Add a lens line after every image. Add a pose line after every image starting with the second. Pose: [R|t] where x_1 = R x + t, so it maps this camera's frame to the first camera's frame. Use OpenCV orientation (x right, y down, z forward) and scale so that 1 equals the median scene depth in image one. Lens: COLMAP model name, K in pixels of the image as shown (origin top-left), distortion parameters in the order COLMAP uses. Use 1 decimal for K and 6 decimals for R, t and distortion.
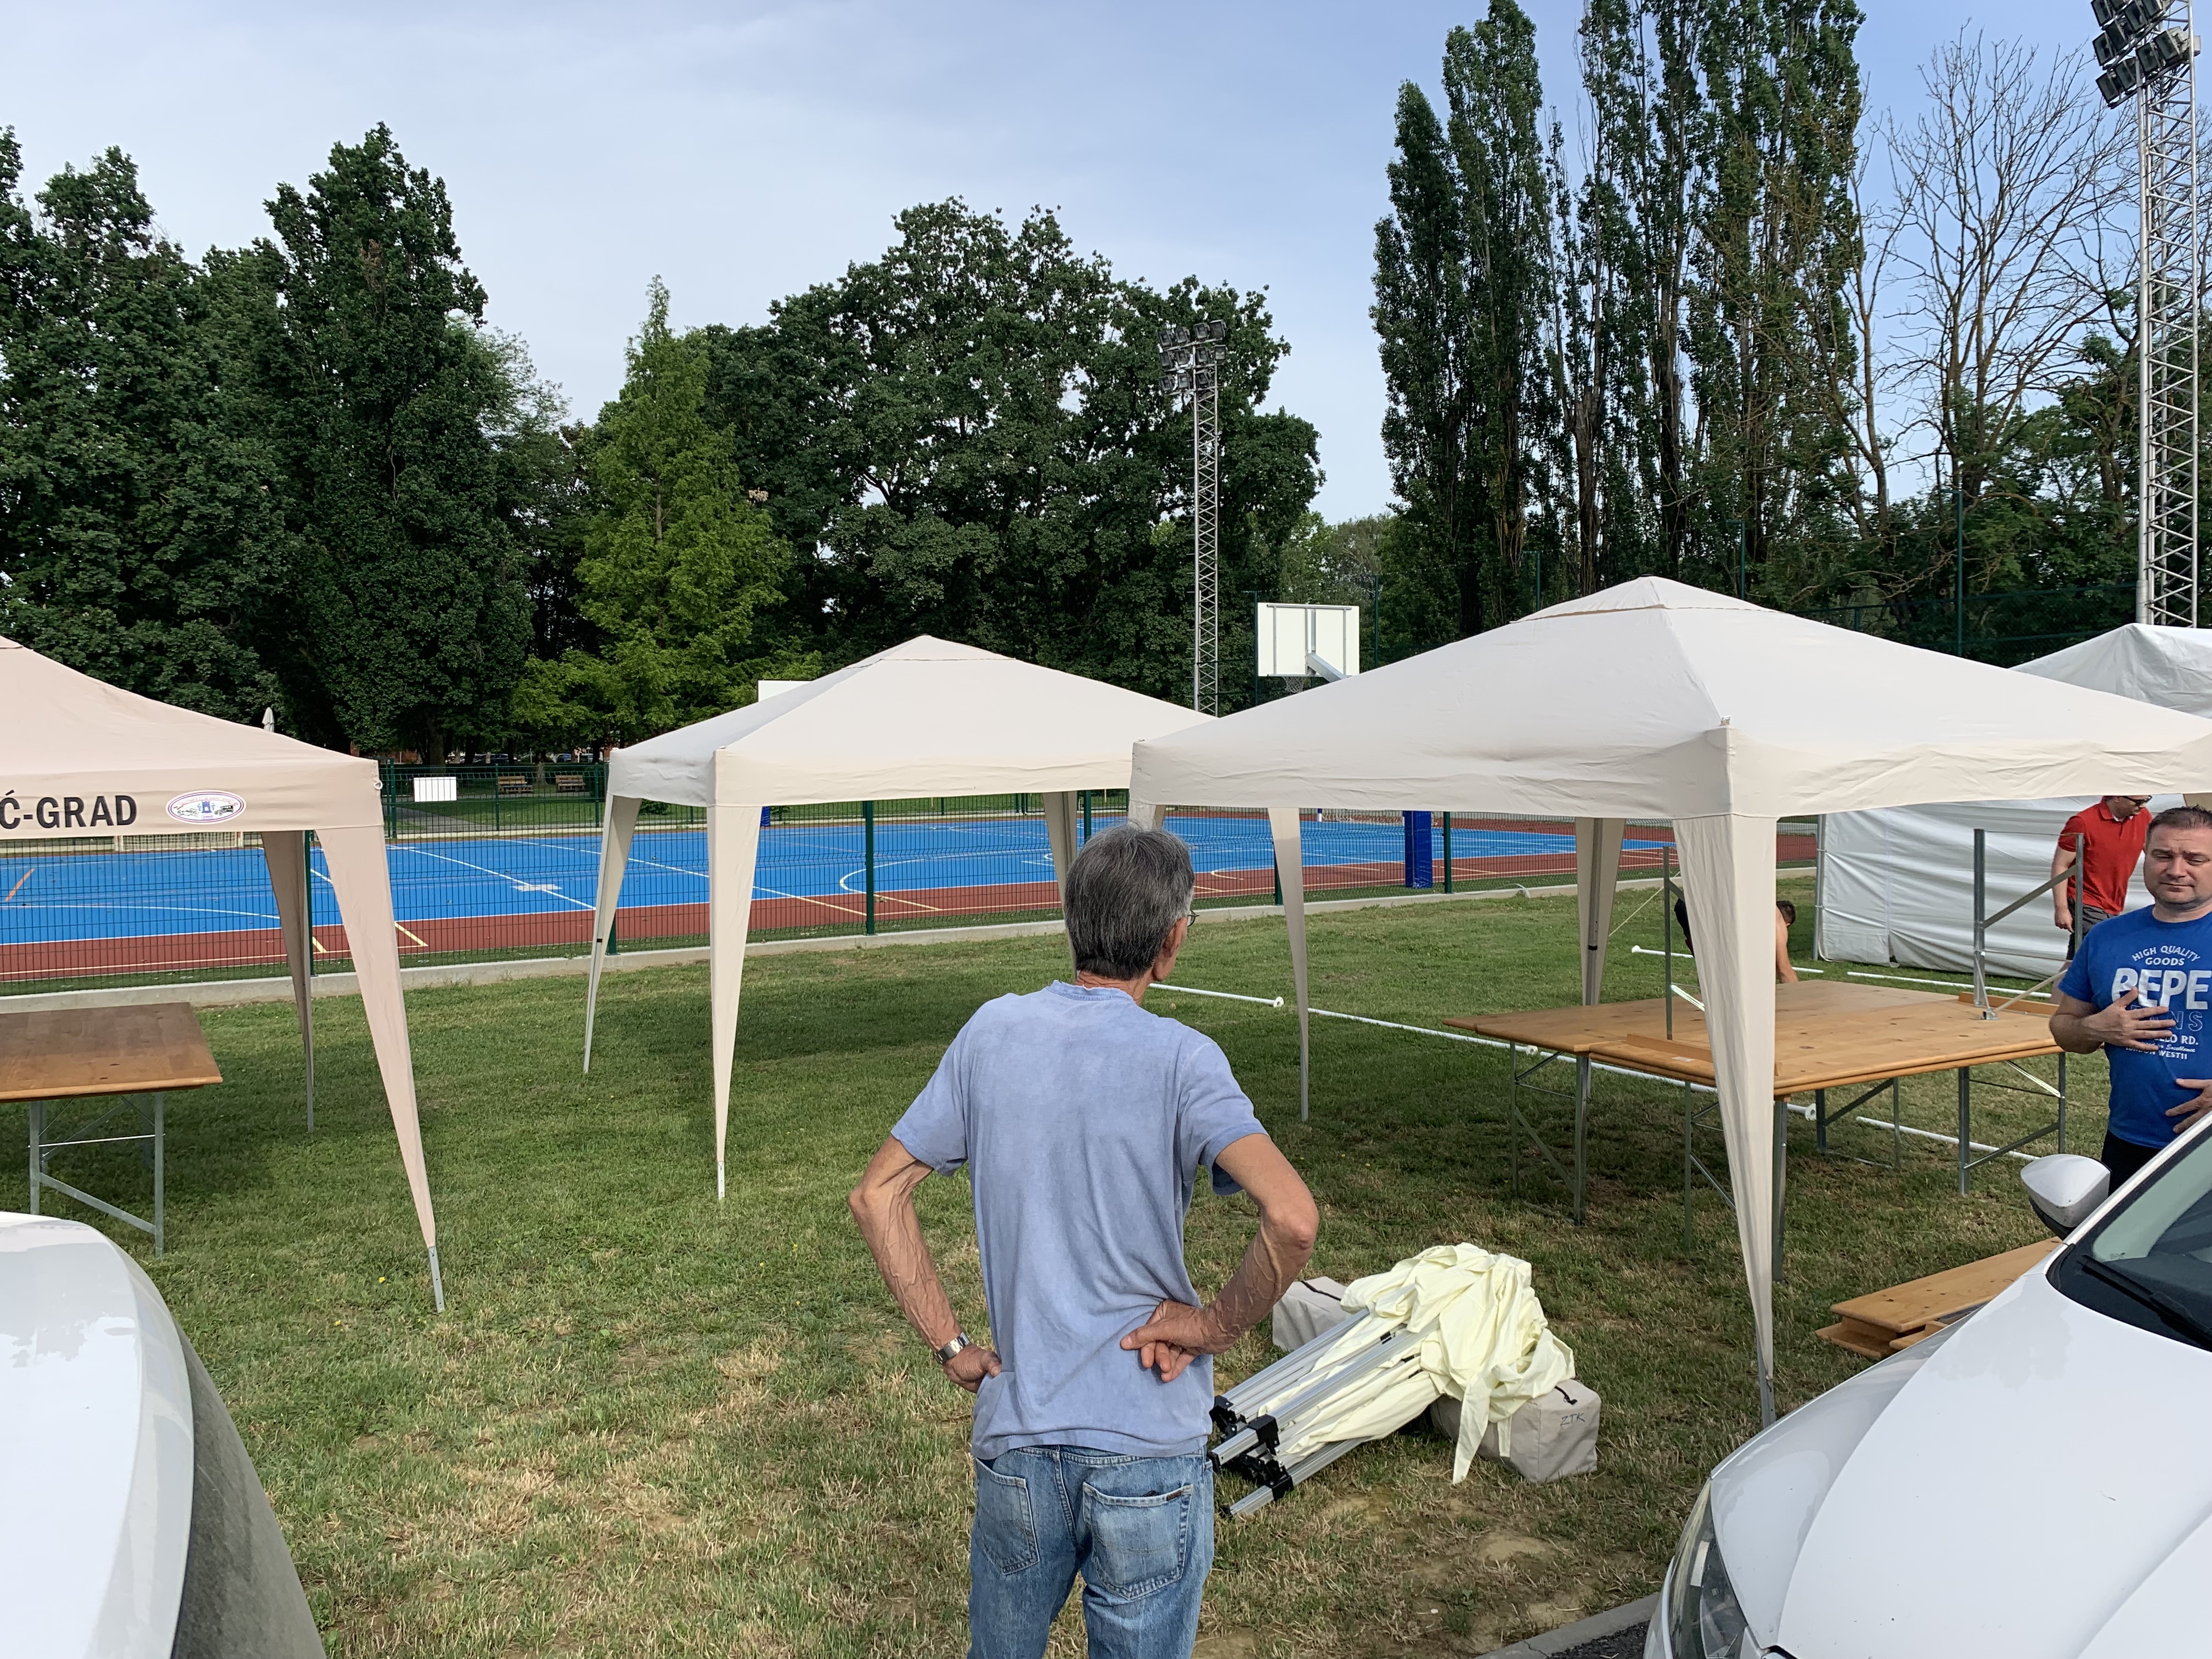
lens RADIAL K [[1592.7, 0, 1159.1], [0, 1592.7, 827.9], [0, 0, 1]] dist [0.061032, -0.062294]
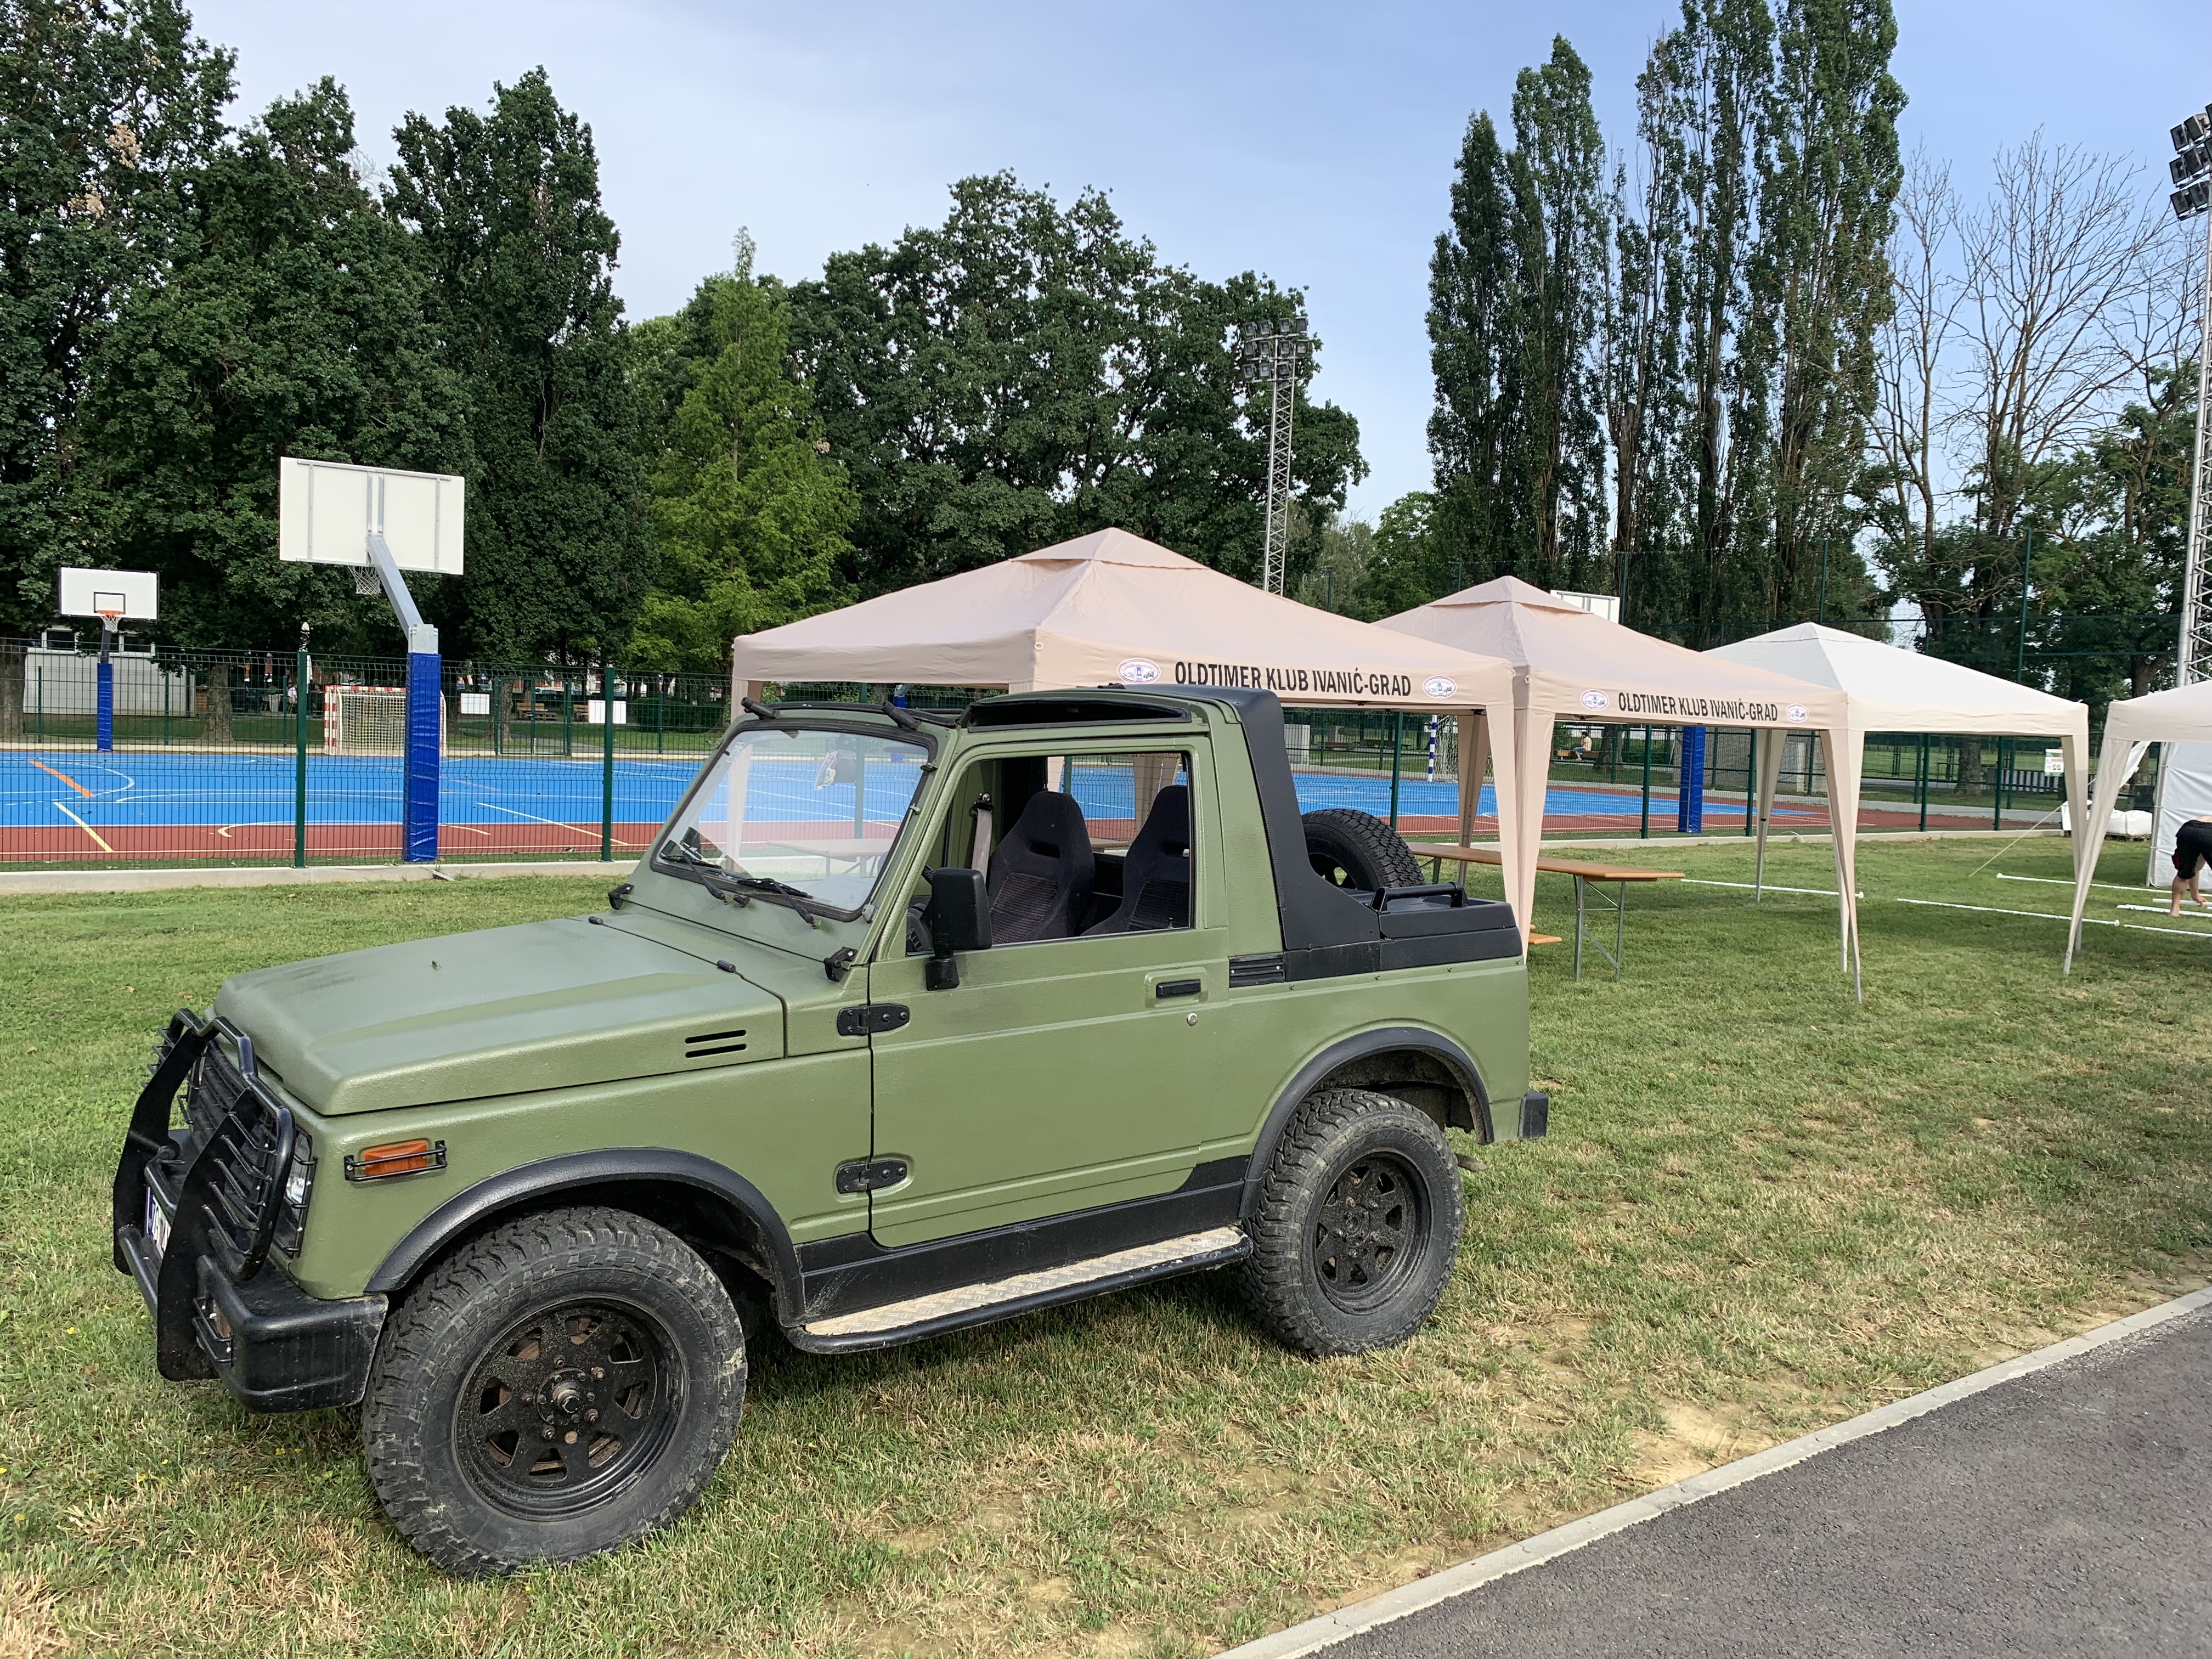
lens RADIAL K [[1592.7, 0, 1159.1], [0, 1592.7, 827.9], [0, 0, 1]] dist [0.061032, -0.062294]
pose [[0.993201, 0.044345, 0.107631, -0.155215], [-0.046674, 0.998725, 0.019224, 0.011933], [-0.106641, -0.024116, 0.994005, -0.075601]]
